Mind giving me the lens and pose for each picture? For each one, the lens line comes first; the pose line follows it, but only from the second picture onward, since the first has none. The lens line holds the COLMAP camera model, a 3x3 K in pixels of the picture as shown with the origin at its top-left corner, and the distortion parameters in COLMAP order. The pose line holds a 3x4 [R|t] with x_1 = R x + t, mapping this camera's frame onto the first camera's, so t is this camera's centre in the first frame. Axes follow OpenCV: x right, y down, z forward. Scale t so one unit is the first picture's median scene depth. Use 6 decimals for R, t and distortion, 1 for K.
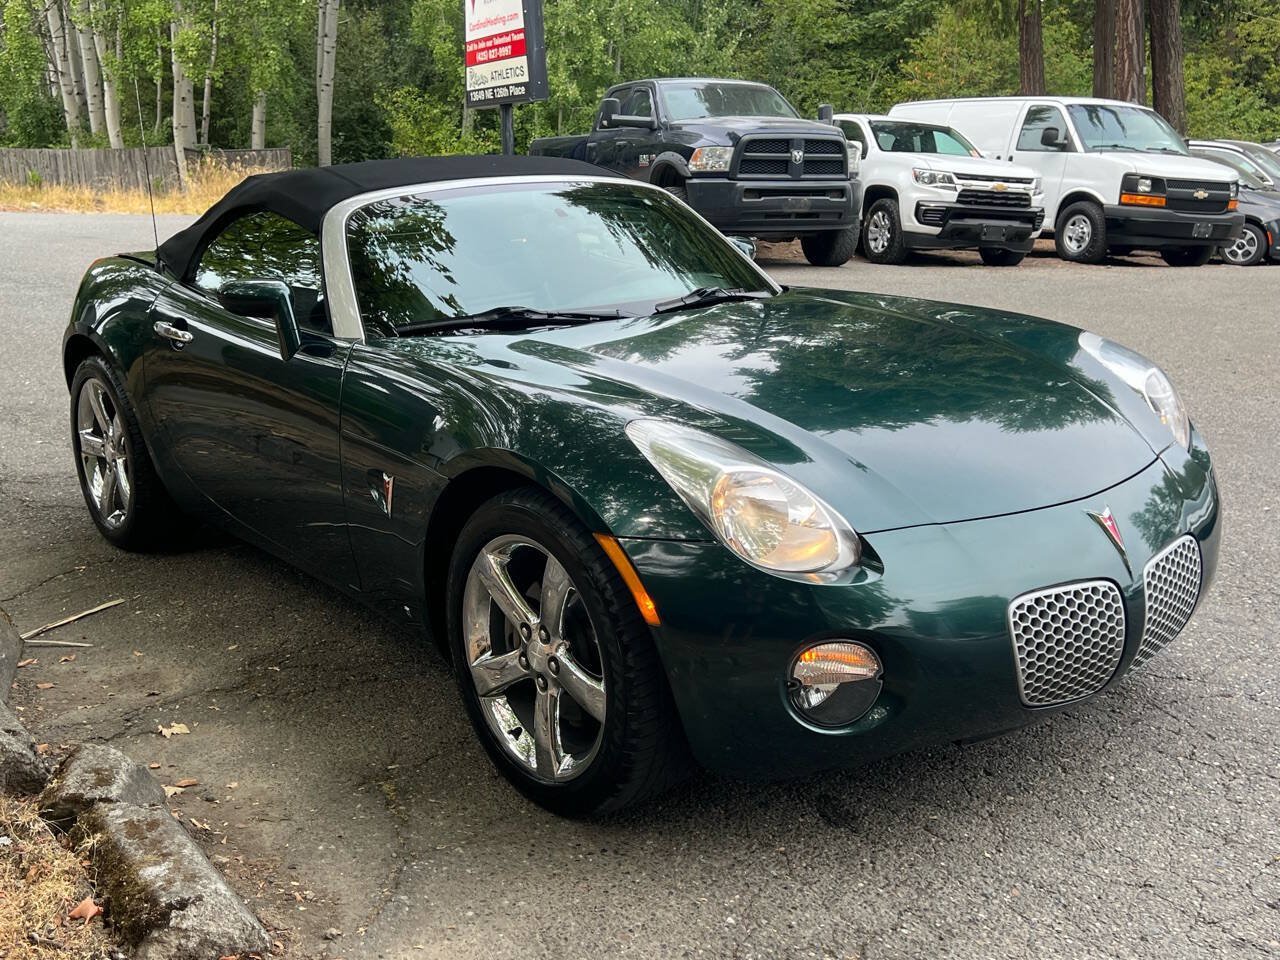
lens RADIAL K [[1318.3, 0, 636.4], [0, 1318.3, 484.9], [0, 0, 1]] dist [0.086041, -0.147485]
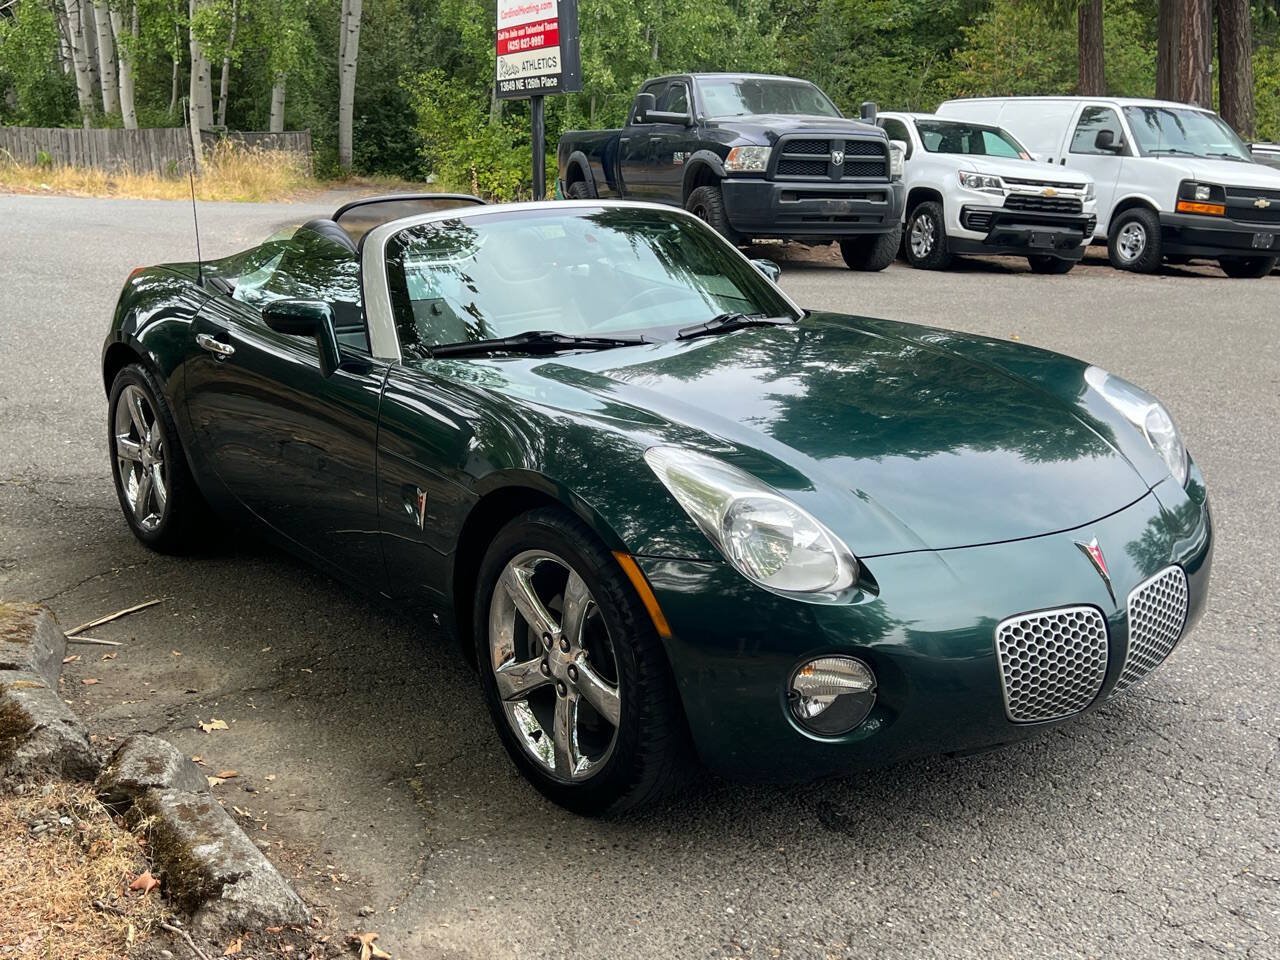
lens RADIAL K [[1399.5, 0, 637.1], [0, 1399.5, 484.7], [0, 0, 1]] dist [0.103233, -0.201666]
pose [[0.999534, 0.023096, -0.019983, 0.007354], [-0.023183, 0.999723, -0.004148, -0.010681], [0.019882, 0.004609, 0.999792, -0.117891]]
